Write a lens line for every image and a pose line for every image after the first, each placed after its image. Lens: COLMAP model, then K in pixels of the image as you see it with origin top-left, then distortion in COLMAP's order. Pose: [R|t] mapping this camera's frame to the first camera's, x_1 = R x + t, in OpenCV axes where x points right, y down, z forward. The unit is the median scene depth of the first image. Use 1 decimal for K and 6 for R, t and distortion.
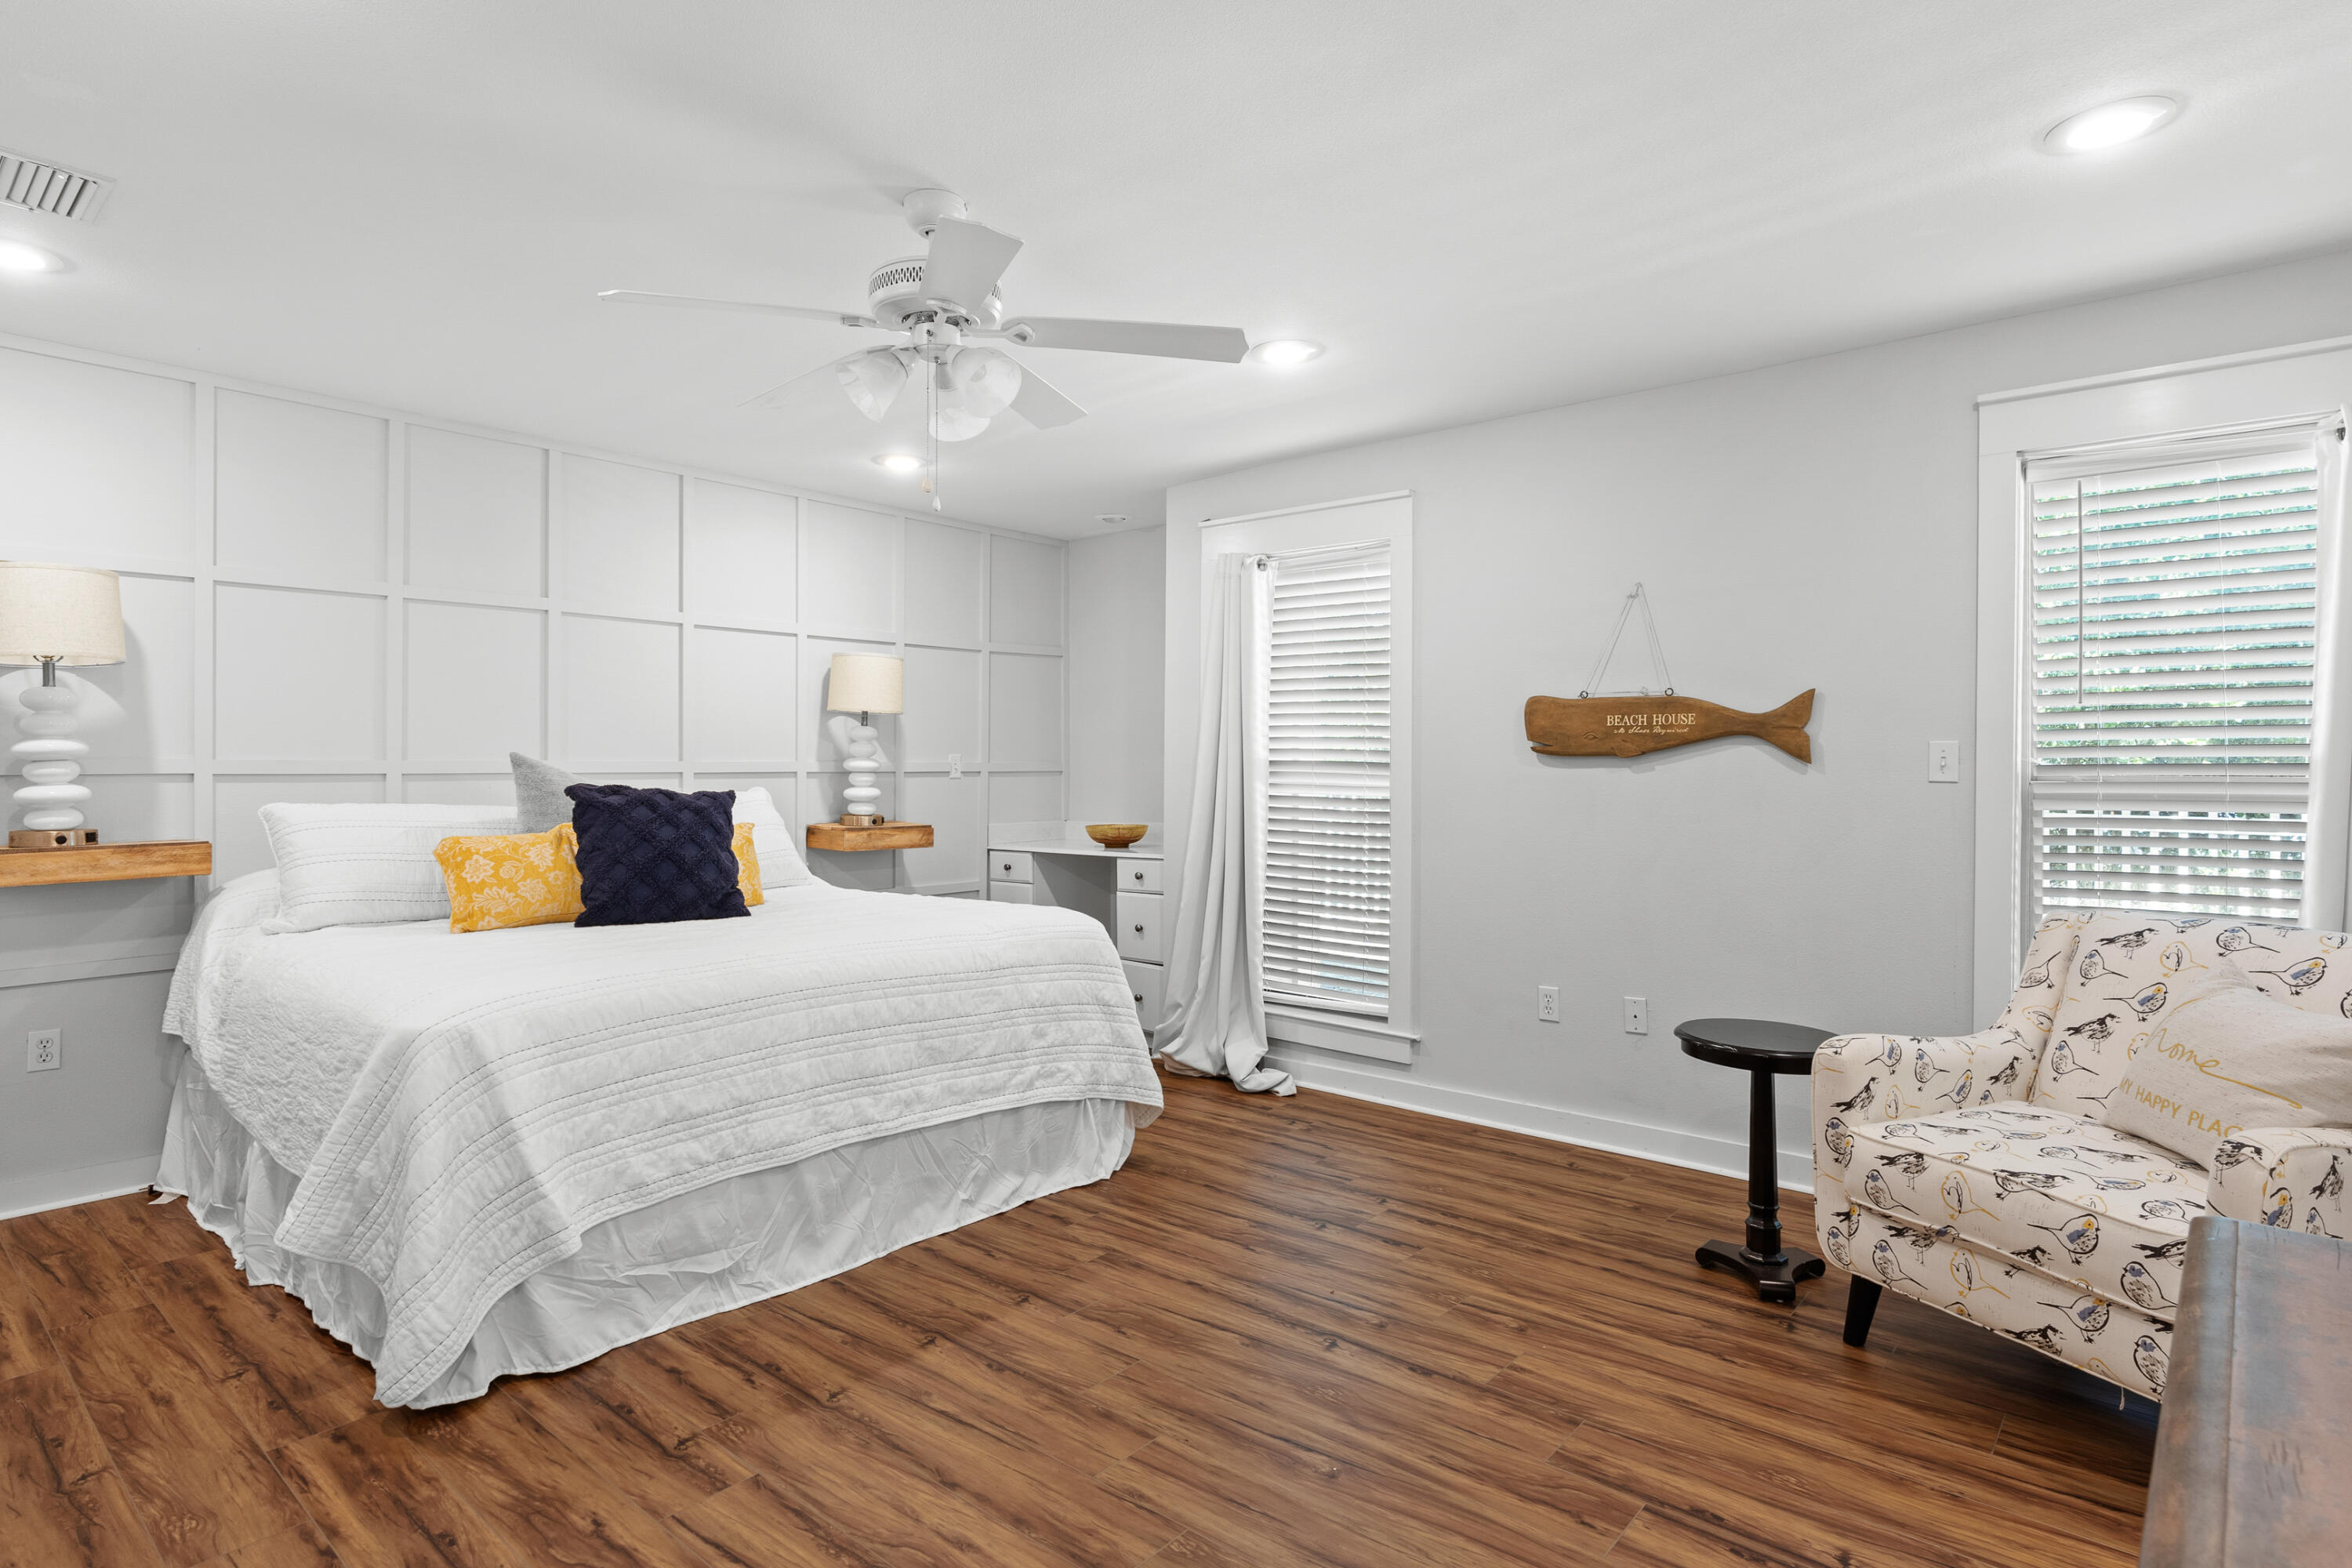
lens RADIAL K [[1212.3, 0, 1161.3], [0, 1212.3, 770.4], [0, 0, 1]] dist [-0.003502, 0.002700]
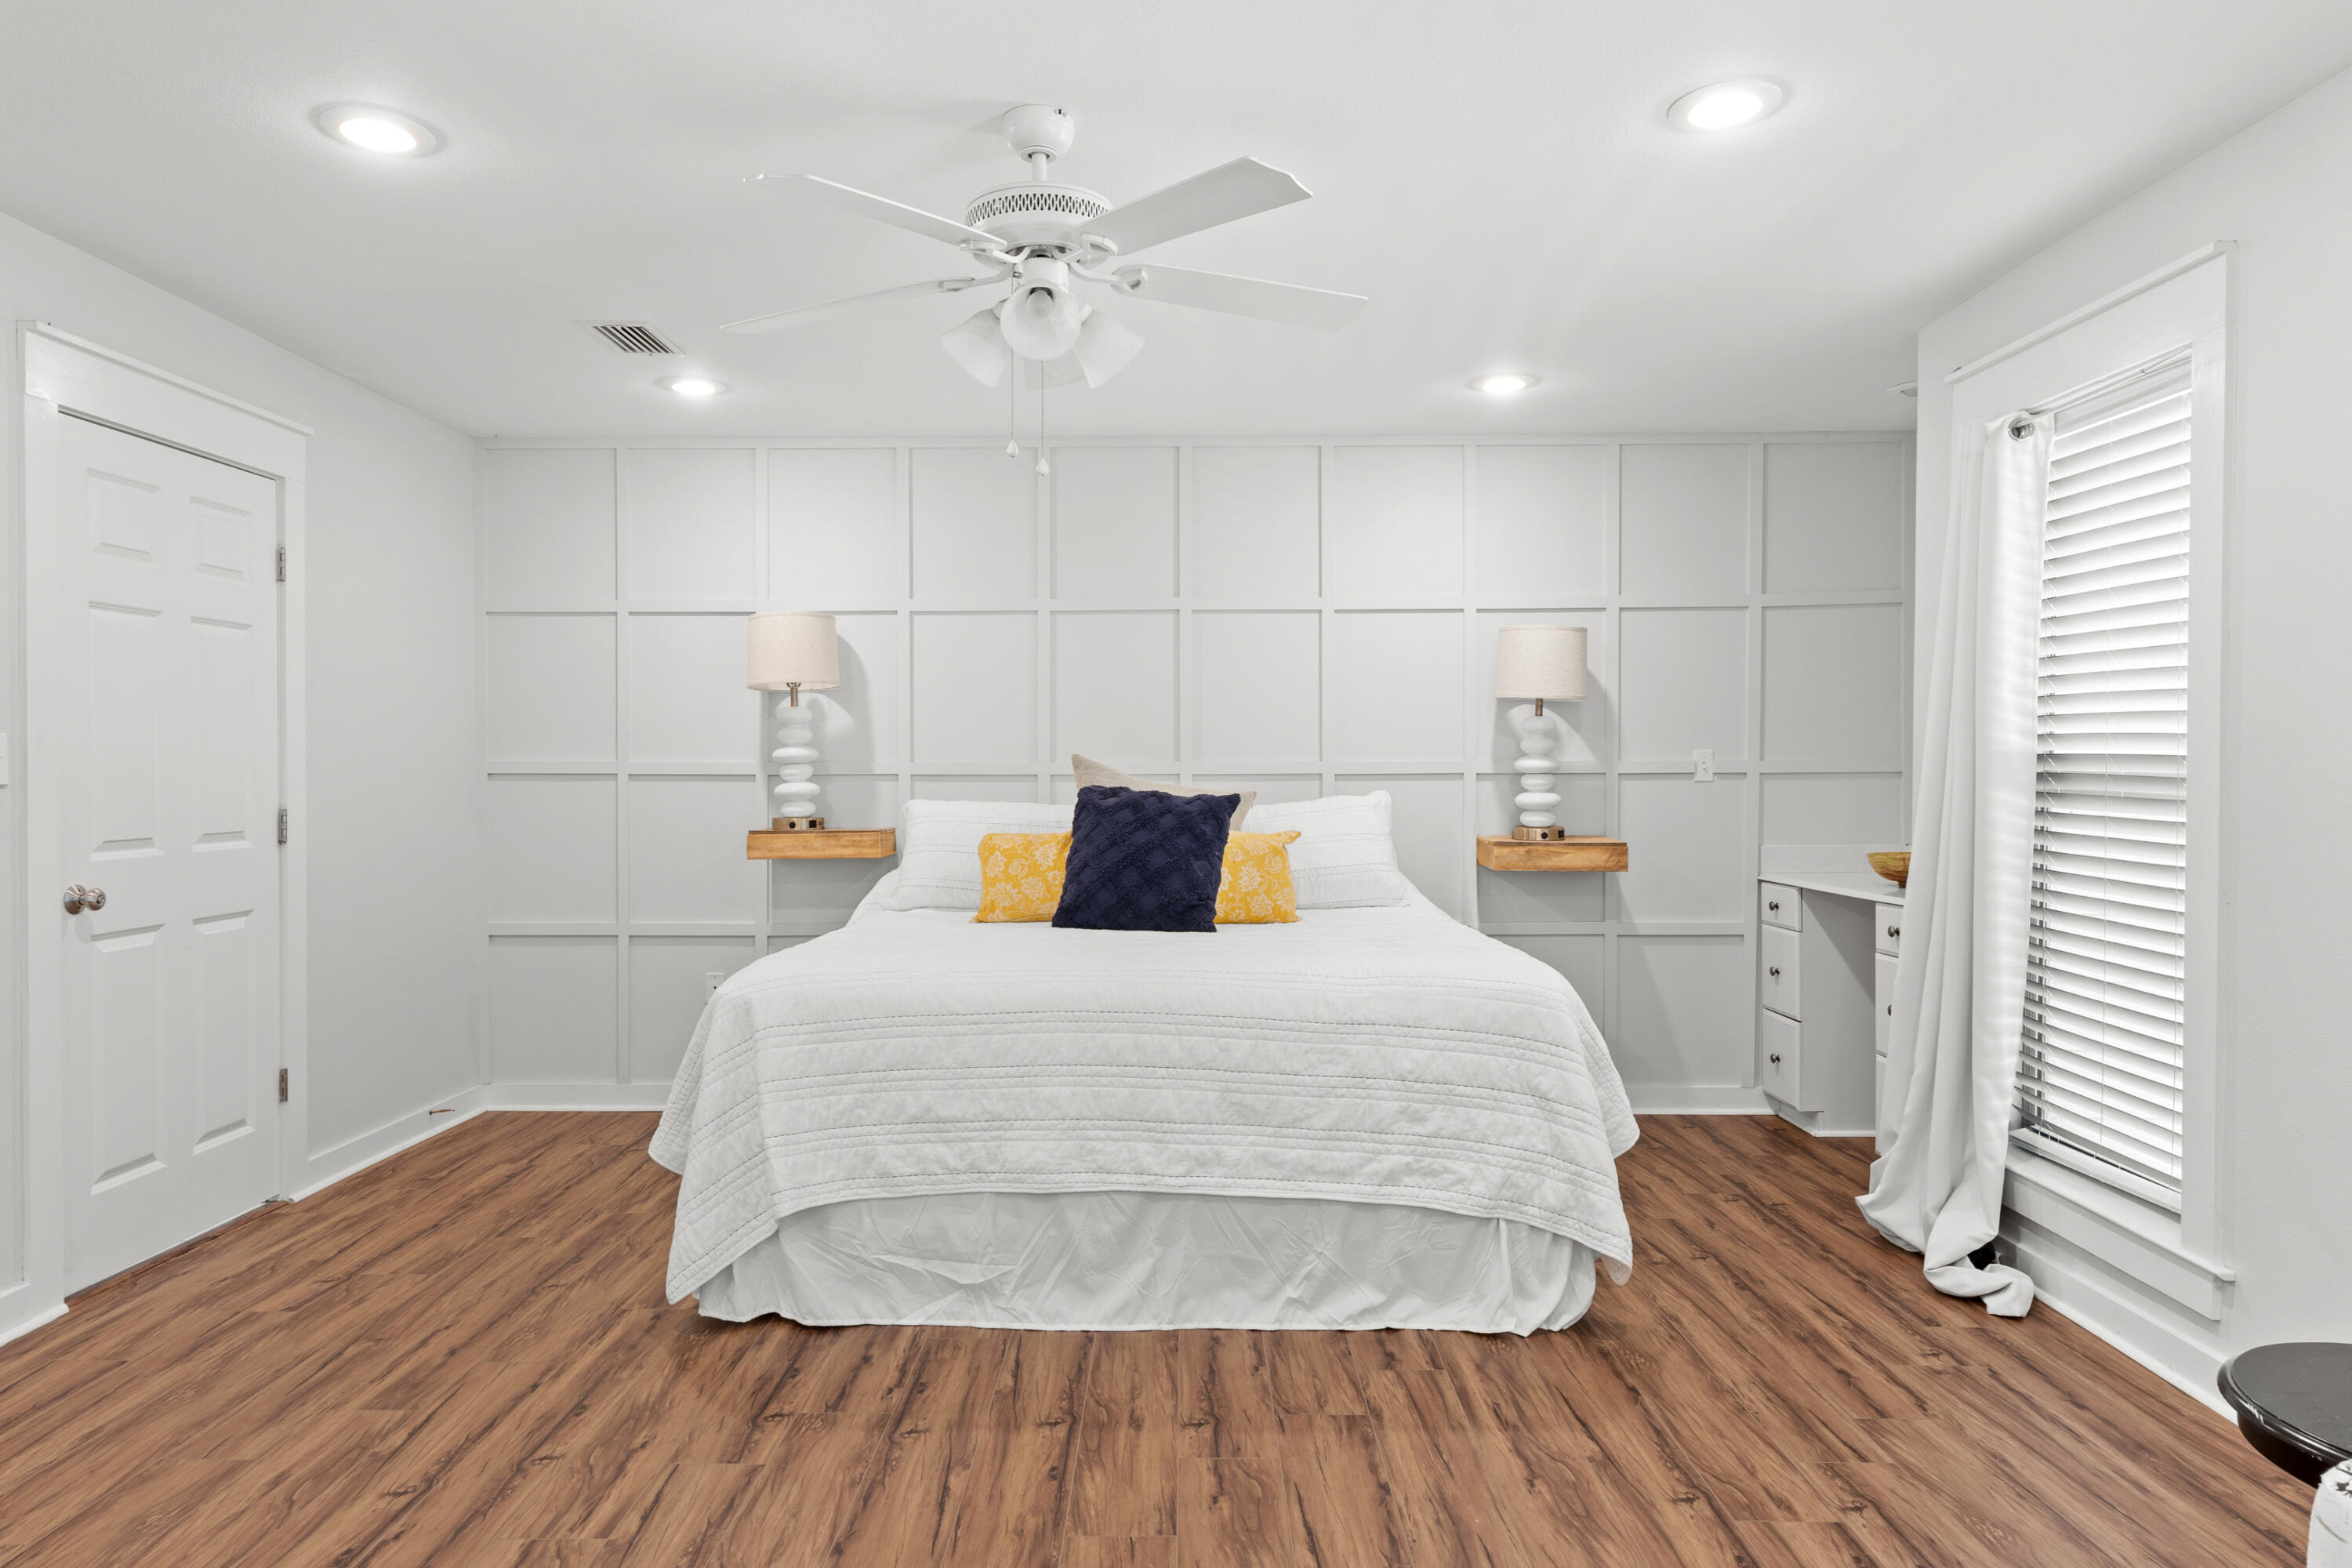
lens RADIAL K [[1437.1, 0, 1159.8], [0, 1437.1, 791.6], [0, 0, 1]] dist [-0.001670, 0.005864]
pose [[0.644896, 0.011480, -0.764184, 0.479754], [0.000057, 0.999886, 0.015068, -0.001449], [0.764270, -0.009761, 0.644822, 0.289571]]
